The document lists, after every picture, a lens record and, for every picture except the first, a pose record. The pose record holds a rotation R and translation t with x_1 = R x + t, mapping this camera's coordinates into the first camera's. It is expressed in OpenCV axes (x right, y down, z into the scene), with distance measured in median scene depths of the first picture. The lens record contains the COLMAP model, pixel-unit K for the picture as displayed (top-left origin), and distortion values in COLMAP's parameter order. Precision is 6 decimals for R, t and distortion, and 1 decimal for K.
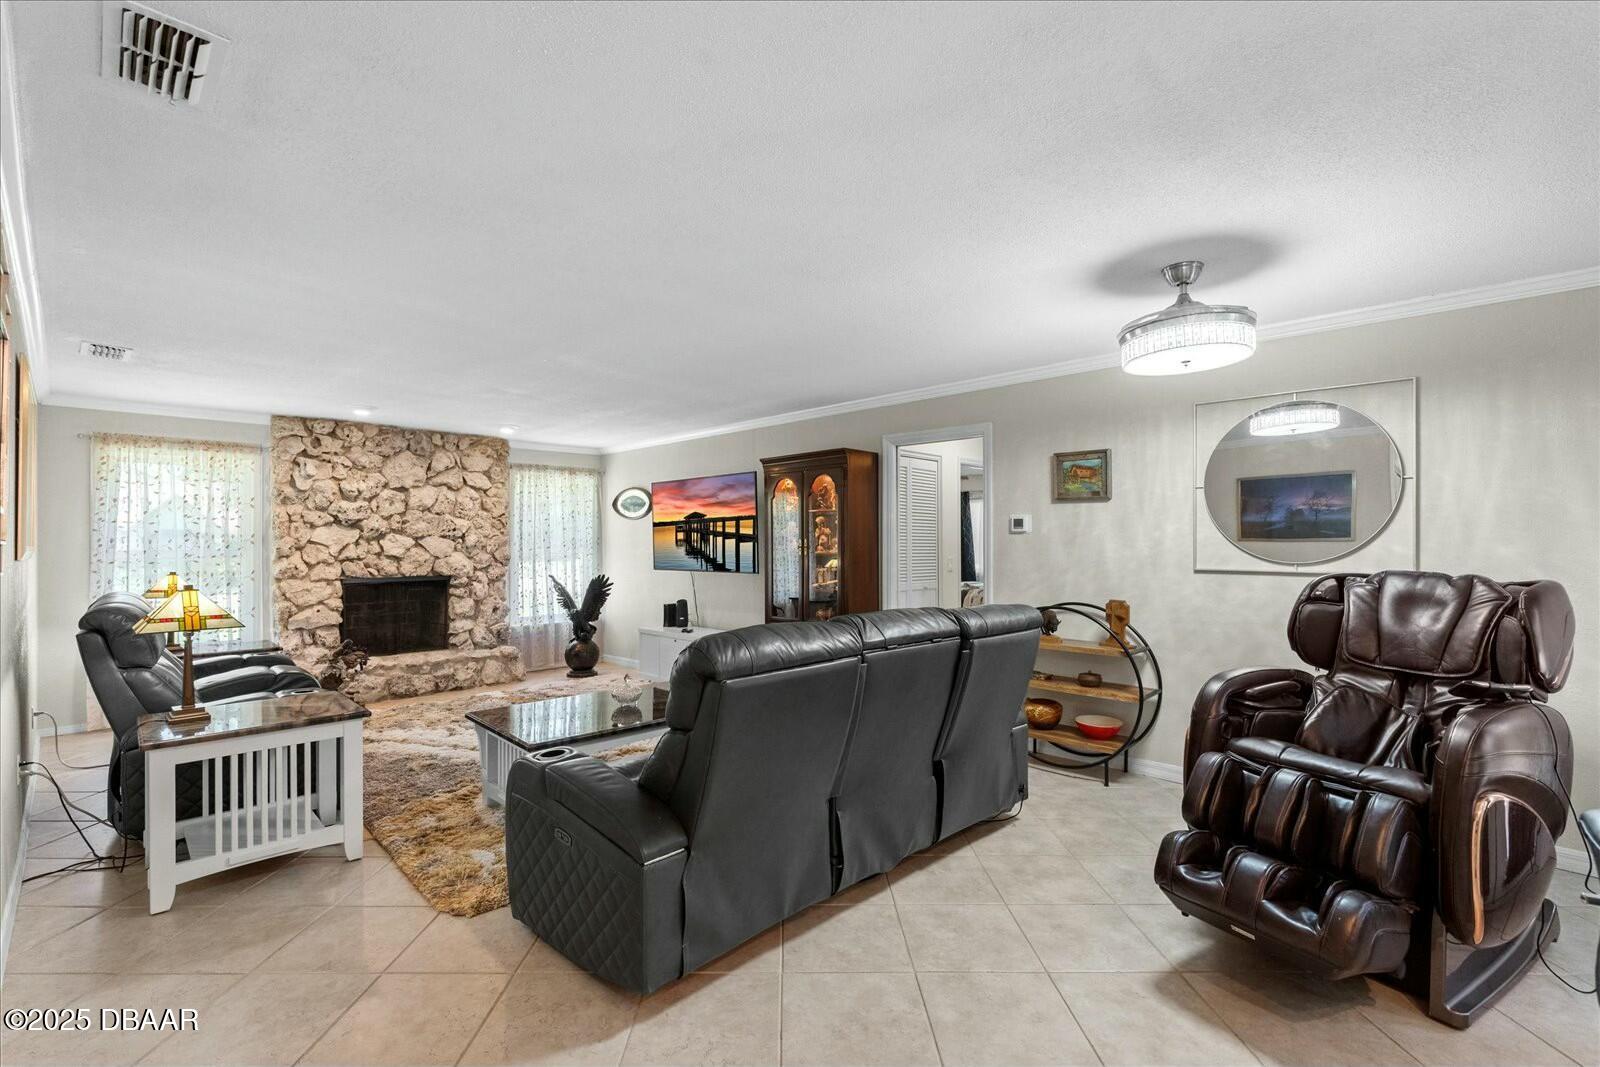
lens RADIAL K [[706.3, 0, 792.0], [0, 706.3, 543.6], [0, 0, 1]] dist [-0.000971, 0.000111]
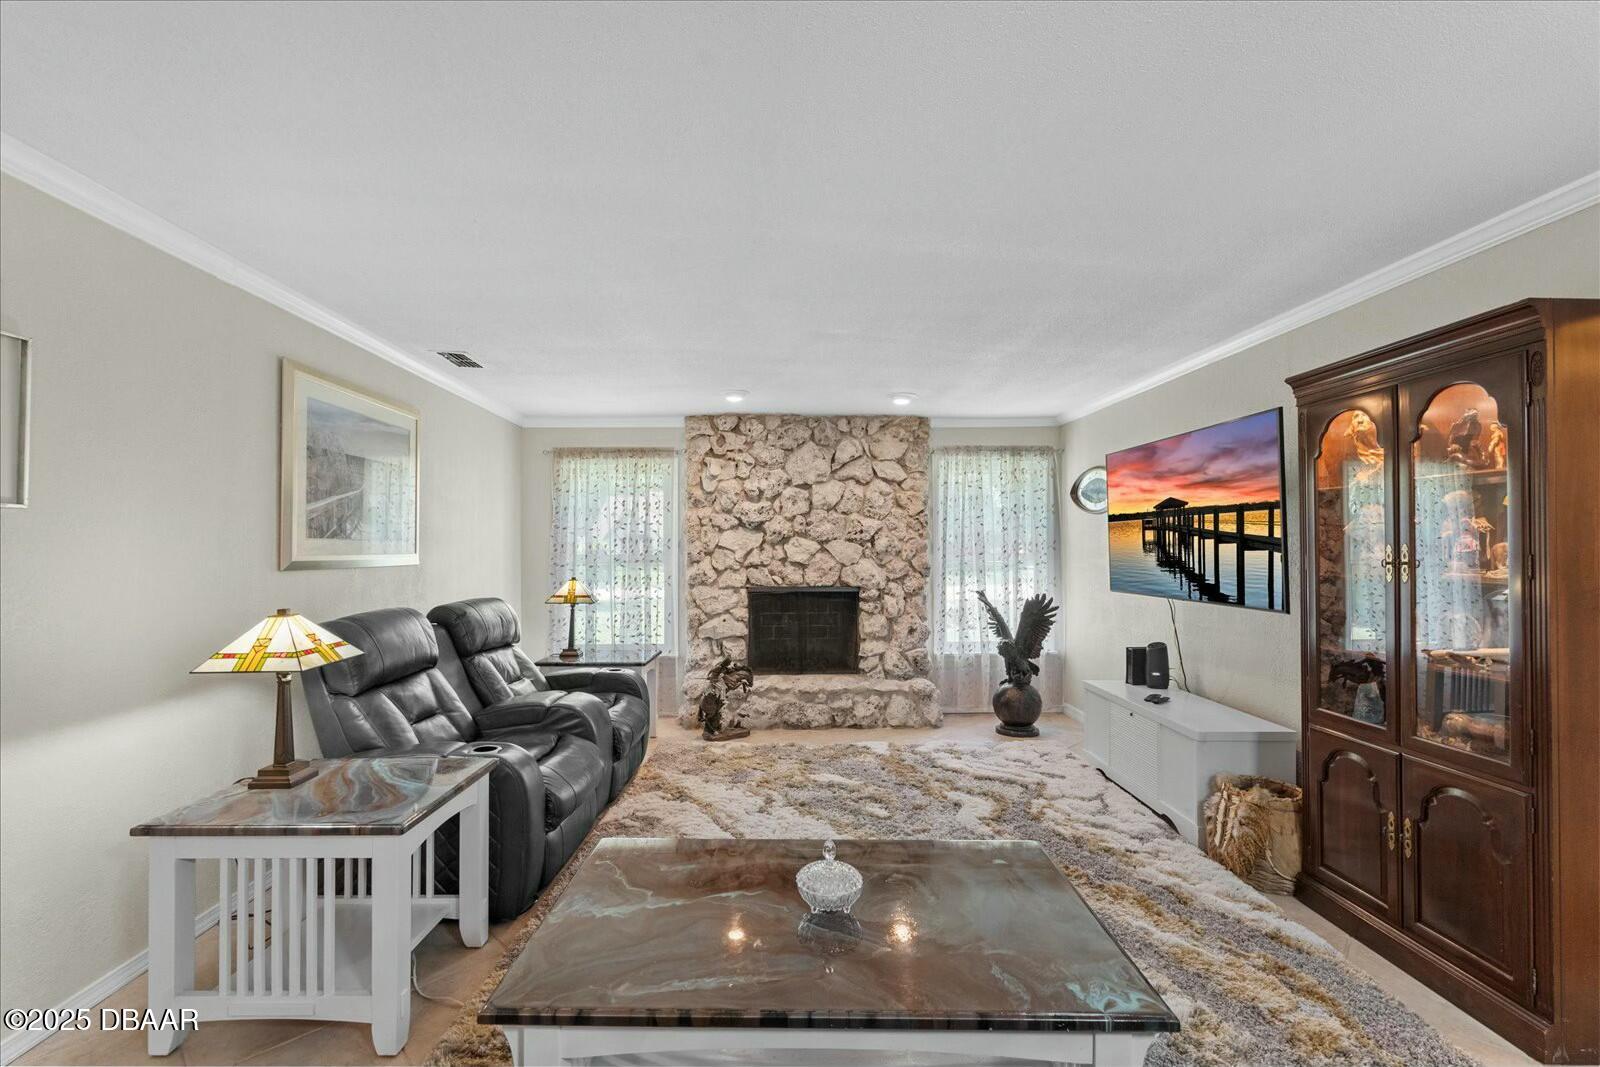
lens RADIAL K [[706.7, 0, 800.0], [0, 706.7, 533.5], [0, 0, 1]] dist [-0.011653, 0.000525]
pose [[0.728052, -0.008424, -0.685470, 0.041700], [-0.000742, 0.999914, -0.013075, -0.007257], [0.685522, 0.010028, 0.727983, 0.375520]]
